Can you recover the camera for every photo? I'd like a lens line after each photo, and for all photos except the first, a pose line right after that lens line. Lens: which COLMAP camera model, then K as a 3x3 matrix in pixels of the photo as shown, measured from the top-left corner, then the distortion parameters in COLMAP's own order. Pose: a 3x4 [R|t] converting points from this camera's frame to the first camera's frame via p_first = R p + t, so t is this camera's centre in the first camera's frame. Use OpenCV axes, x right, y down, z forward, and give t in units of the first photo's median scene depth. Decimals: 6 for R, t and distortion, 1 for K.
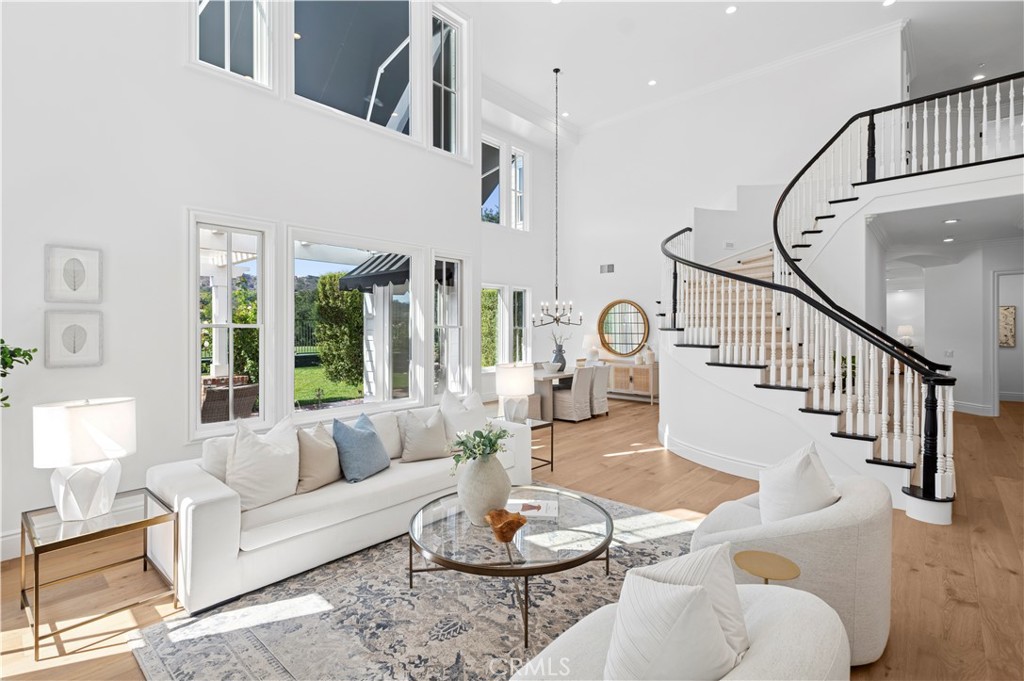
lens RADIAL K [[474.0, 0, 514.4], [0, 474.0, 329.5], [0, 0, 1]] dist [0.004906, 0.000133]
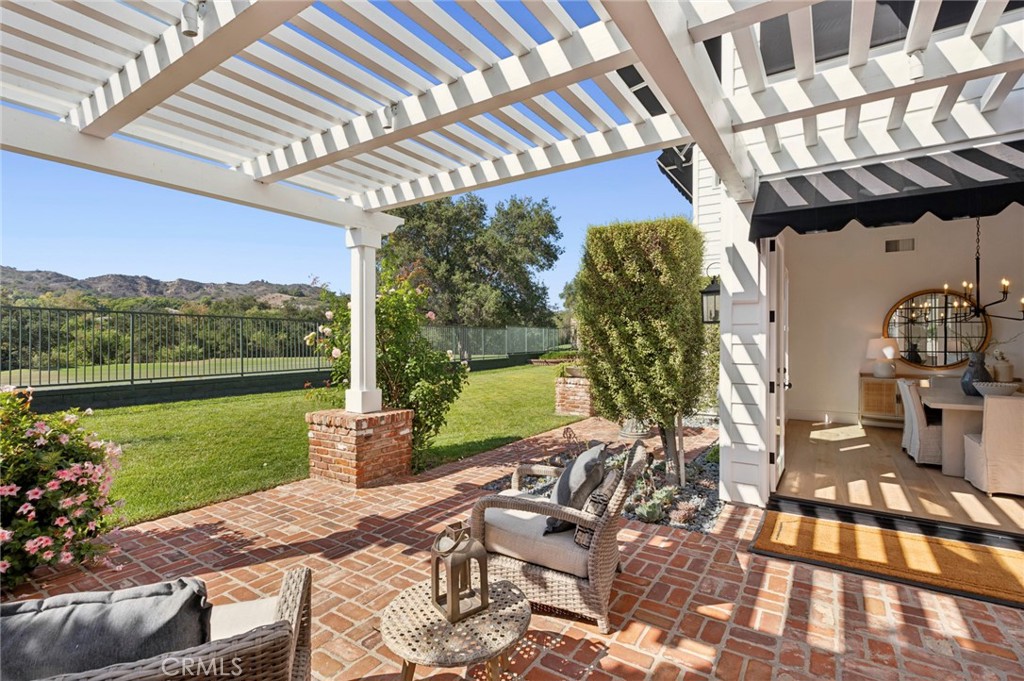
lens RADIAL K [[474.0, 0, 511.5], [0, 474.0, 342.4], [0, 0, 1]] dist [0.004906, 0.000133]
pose [[0.989971, 0.001596, 0.141263, -1.556311], [-0.002001, 0.999994, 0.002725, 0.047860], [-0.141257, -0.002980, 0.989968, 1.267640]]
